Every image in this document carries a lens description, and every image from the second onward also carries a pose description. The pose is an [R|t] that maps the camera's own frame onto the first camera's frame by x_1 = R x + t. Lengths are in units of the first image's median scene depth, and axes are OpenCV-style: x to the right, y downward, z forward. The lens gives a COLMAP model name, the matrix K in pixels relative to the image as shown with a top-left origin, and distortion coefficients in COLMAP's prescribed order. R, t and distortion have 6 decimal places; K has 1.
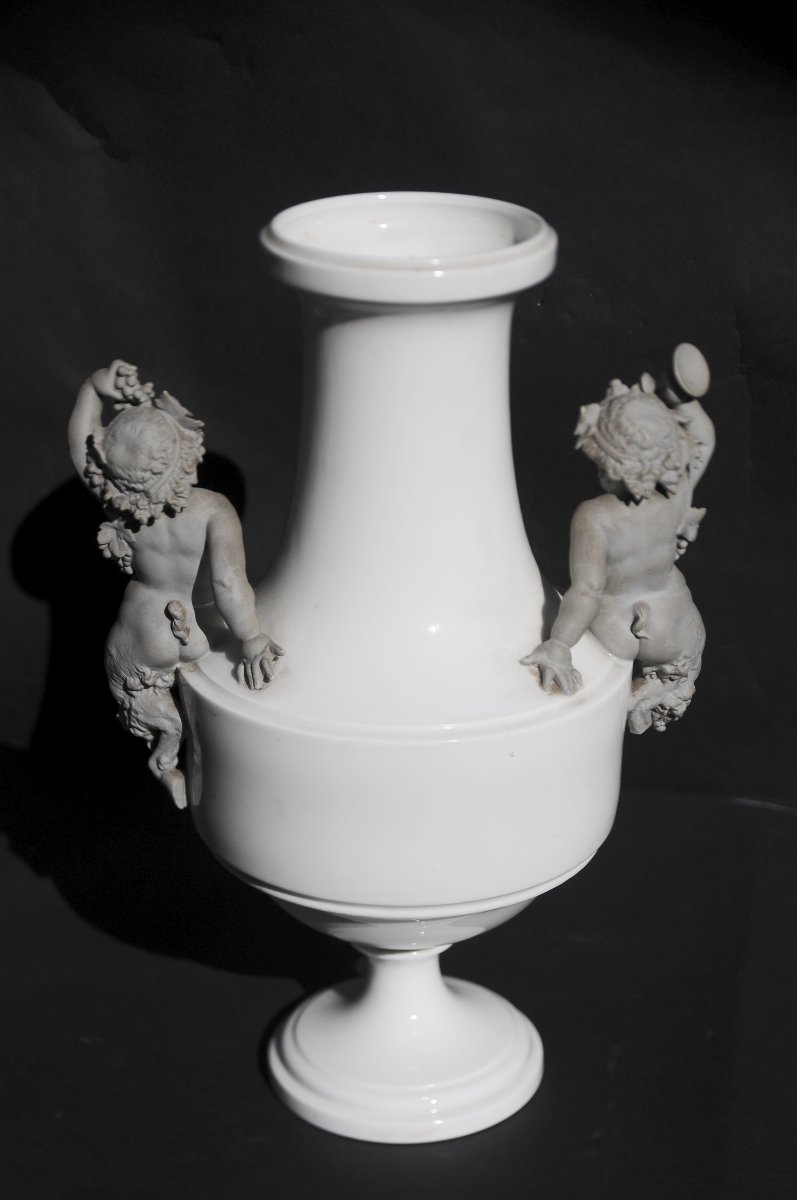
lens RADIAL K [[2406.8, 0, 364.8], [0, 2406.8, 684.7], [0, 0, 1]] dist [0.245675, 0.000000]
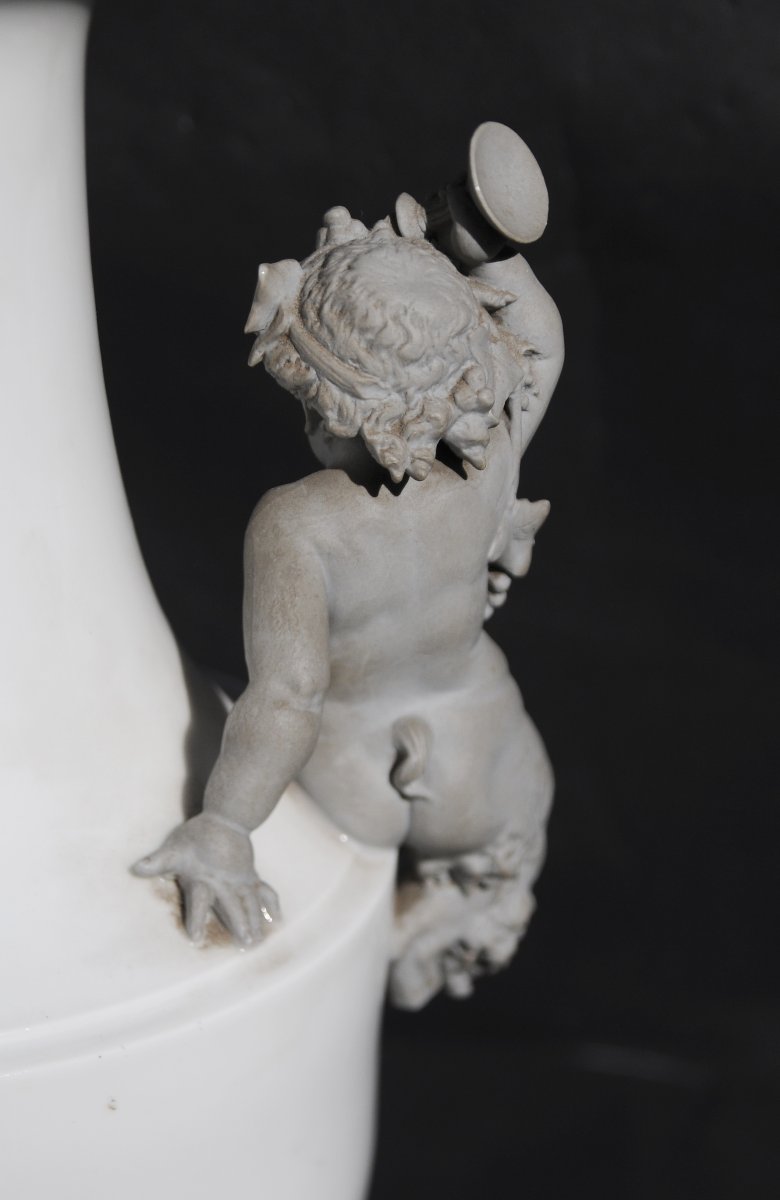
lens RADIAL K [[2469.8, 0, 388.7], [0, 2469.8, 601.1], [0, 0, 1]] dist [0.135499, 0.000000]
pose [[0.992893, -0.022372, 0.116891, 0.059384], [0.028881, 0.998107, -0.054298, -0.031408], [-0.115455, 0.057288, 0.991659, 0.563656]]
